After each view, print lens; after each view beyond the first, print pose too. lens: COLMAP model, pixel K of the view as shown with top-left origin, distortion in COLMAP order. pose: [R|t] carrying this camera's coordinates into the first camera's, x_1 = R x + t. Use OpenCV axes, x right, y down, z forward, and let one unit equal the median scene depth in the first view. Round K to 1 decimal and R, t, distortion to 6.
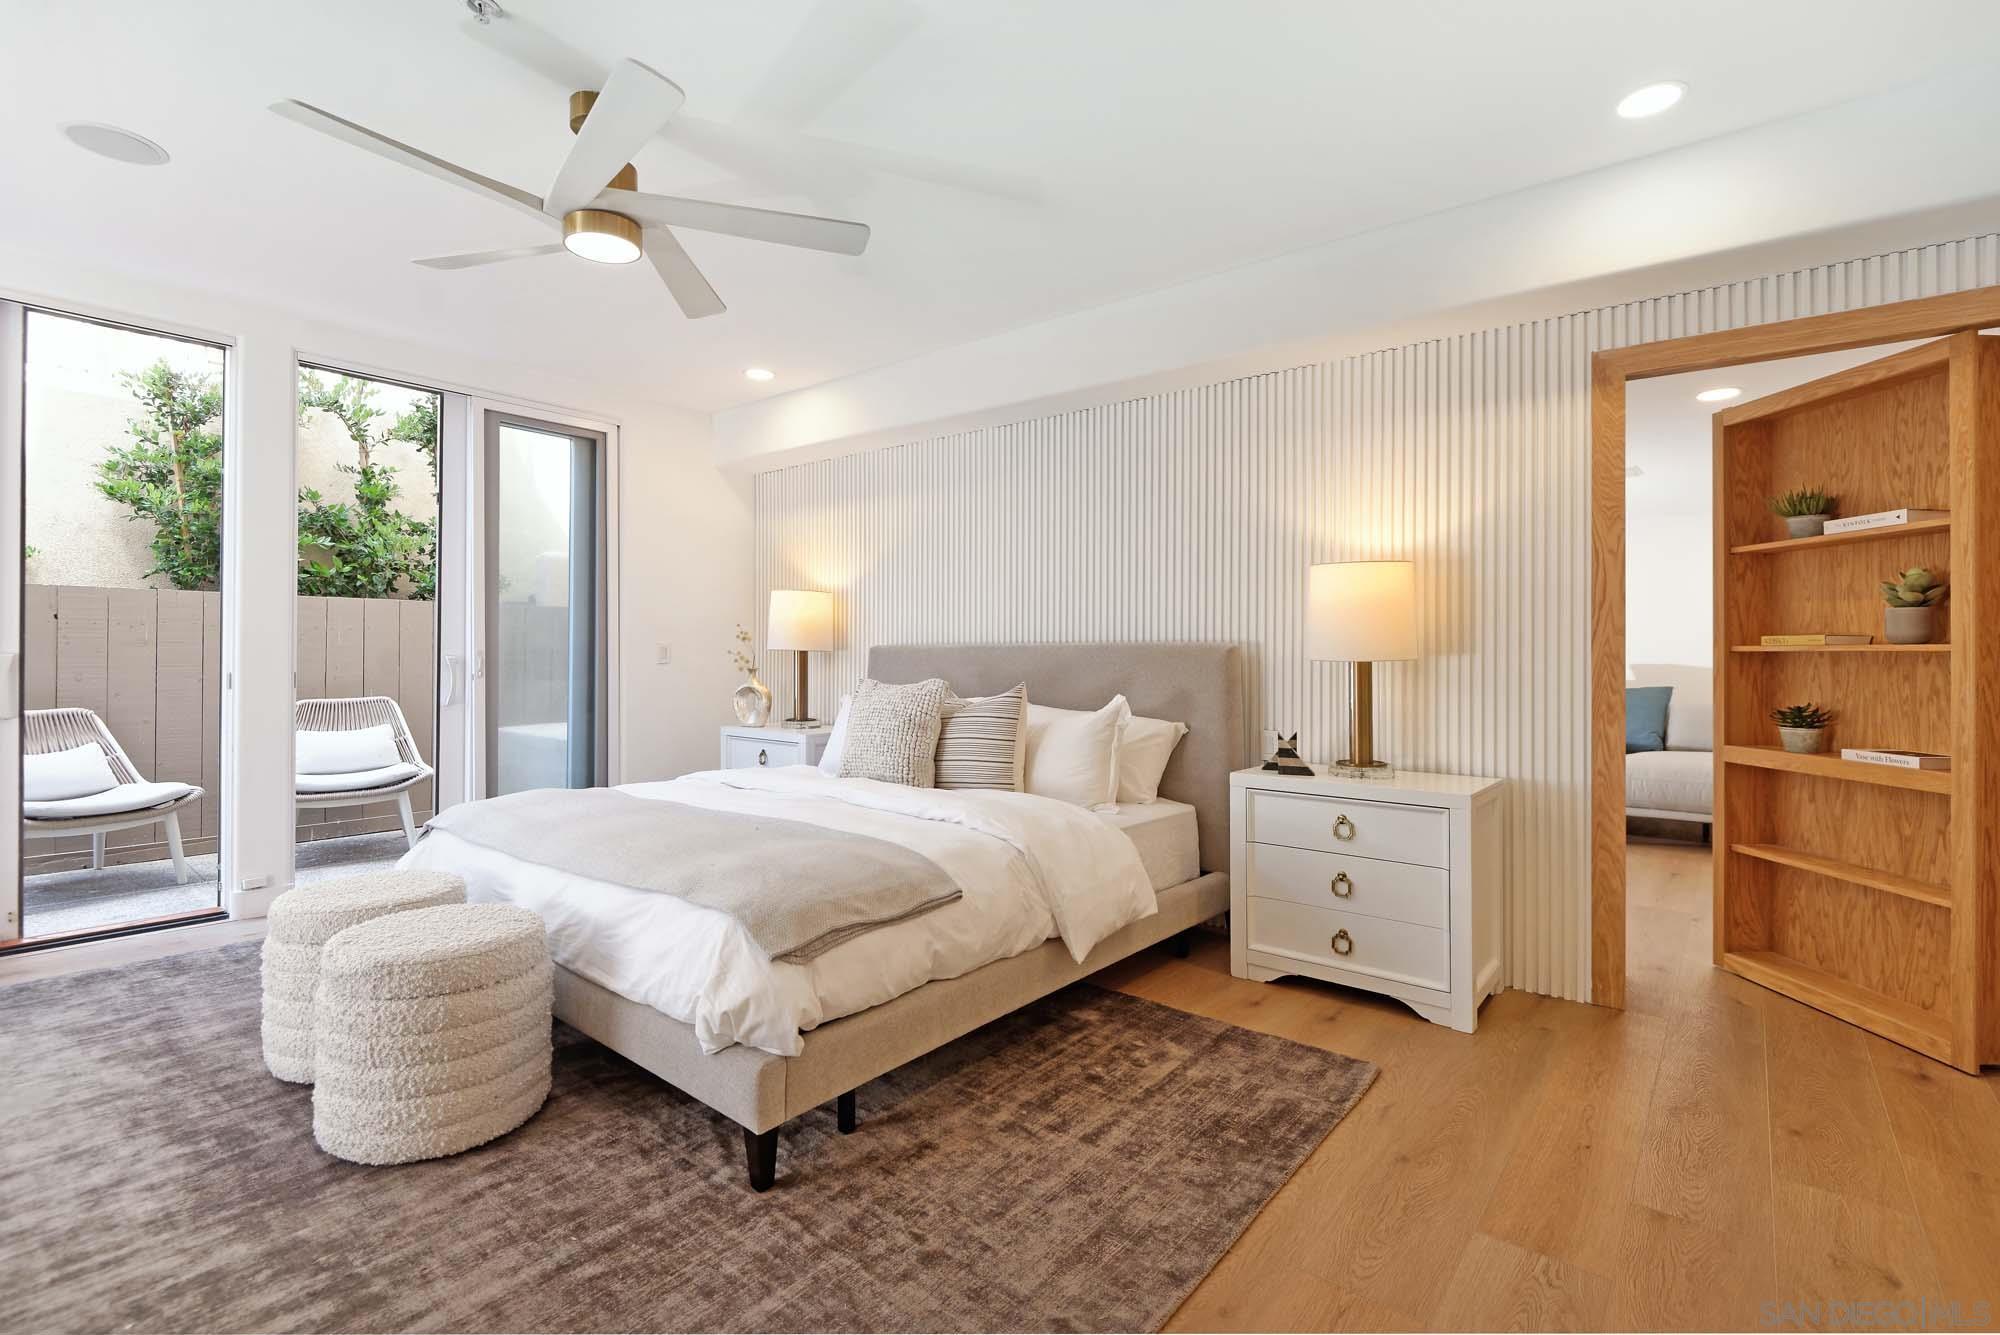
lens RADIAL K [[926.7, 0, 990.8], [0, 926.7, 655.0], [0, 0, 1]] dist [0.000049, -0.000044]
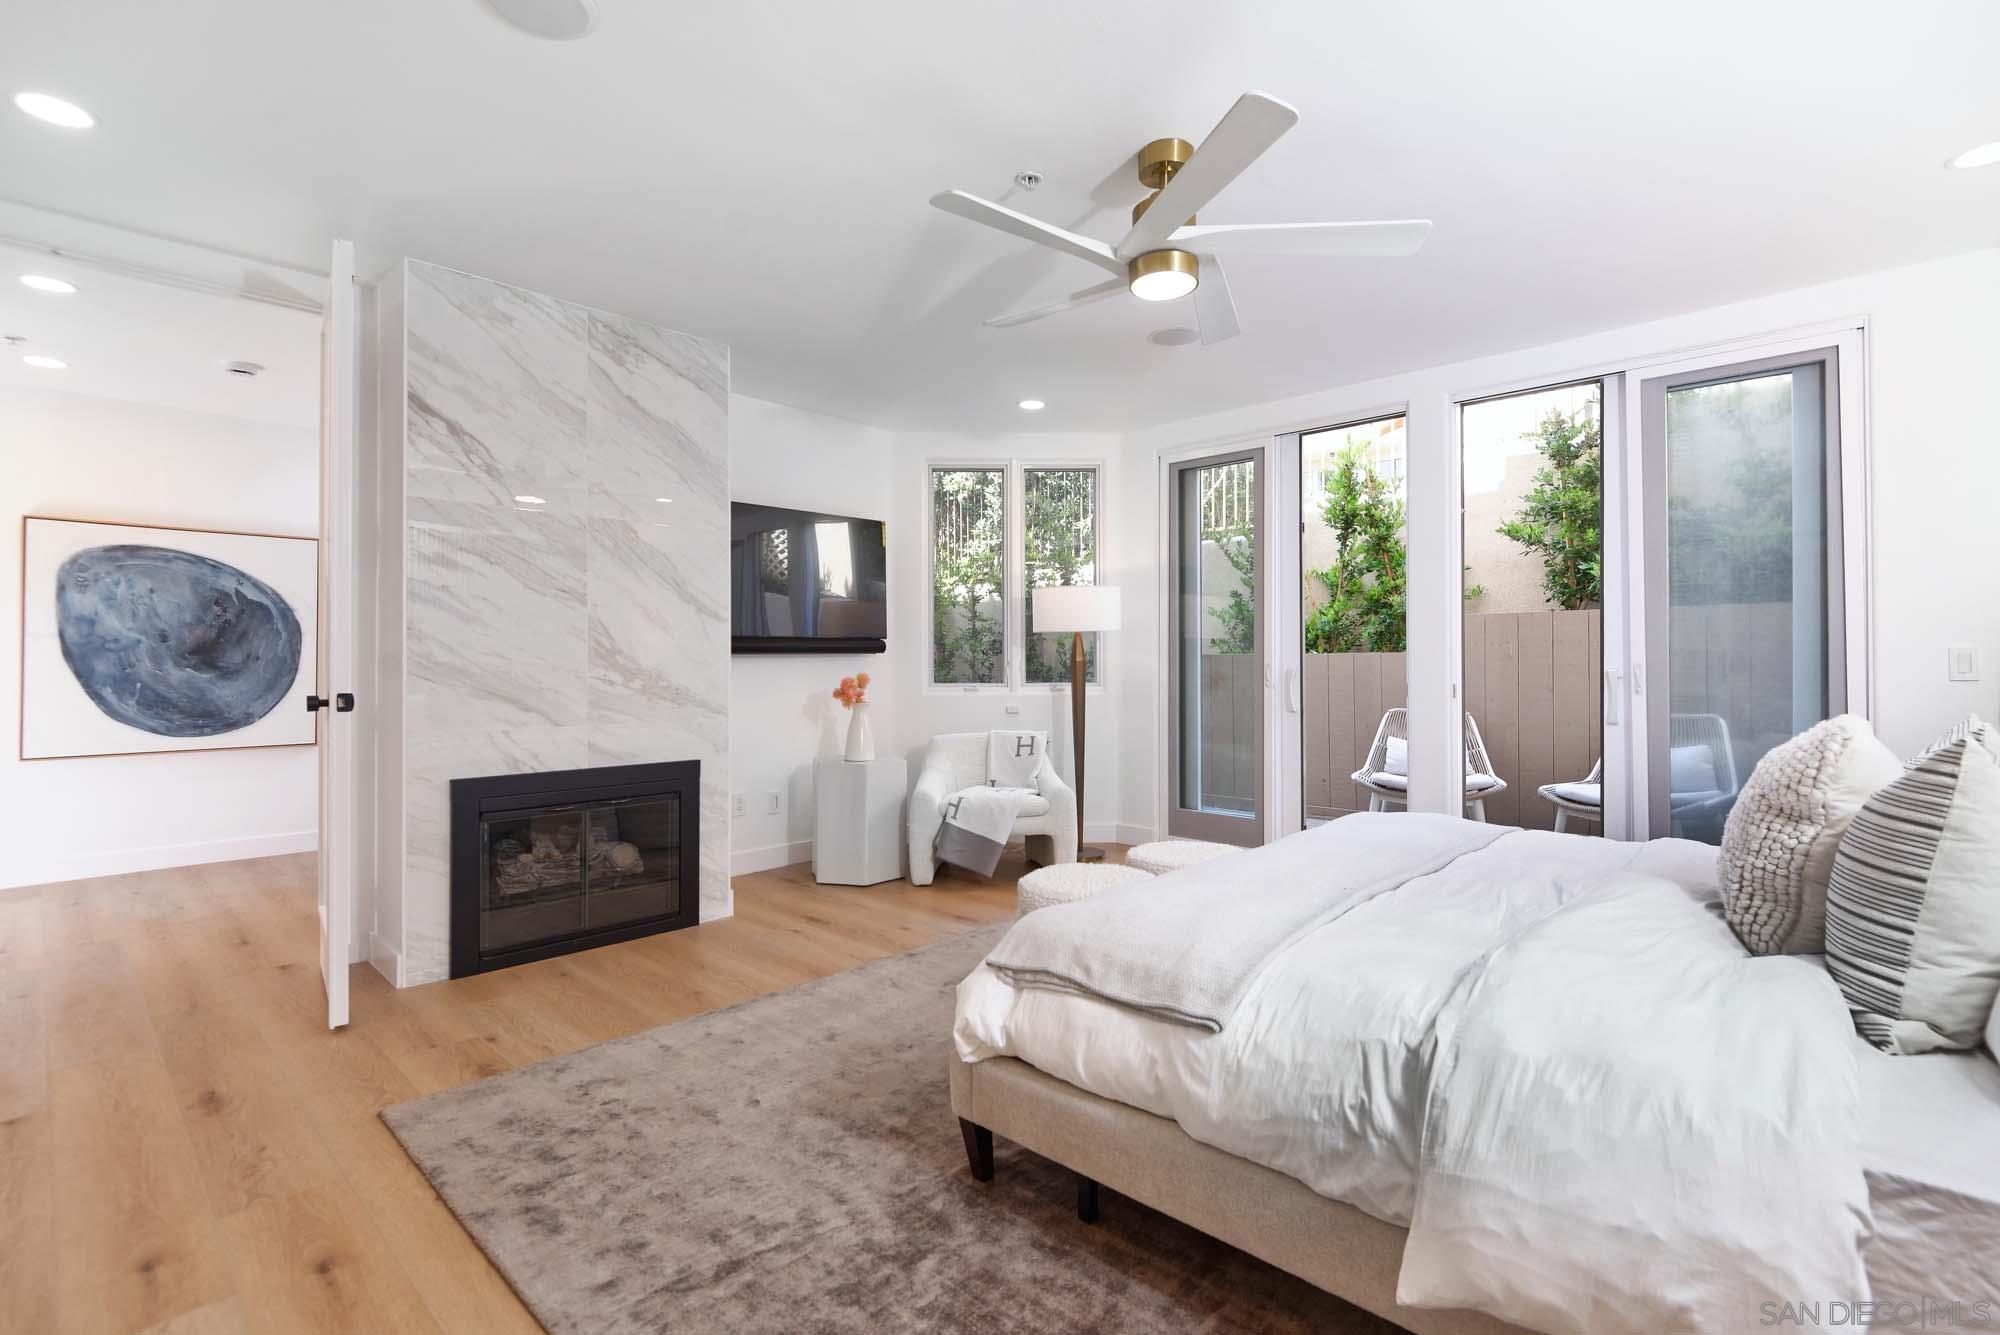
lens RADIAL K [[926.7, 0, 990.8], [0, 926.7, 655.0], [0, 0, 1]] dist [0.000049, -0.000044]
pose [[-0.094095, -0.012709, -0.995482, 0.308667], [-0.000404, 0.999919, -0.012727, -0.001863], [0.995563, -0.000795, -0.094093, 0.423469]]
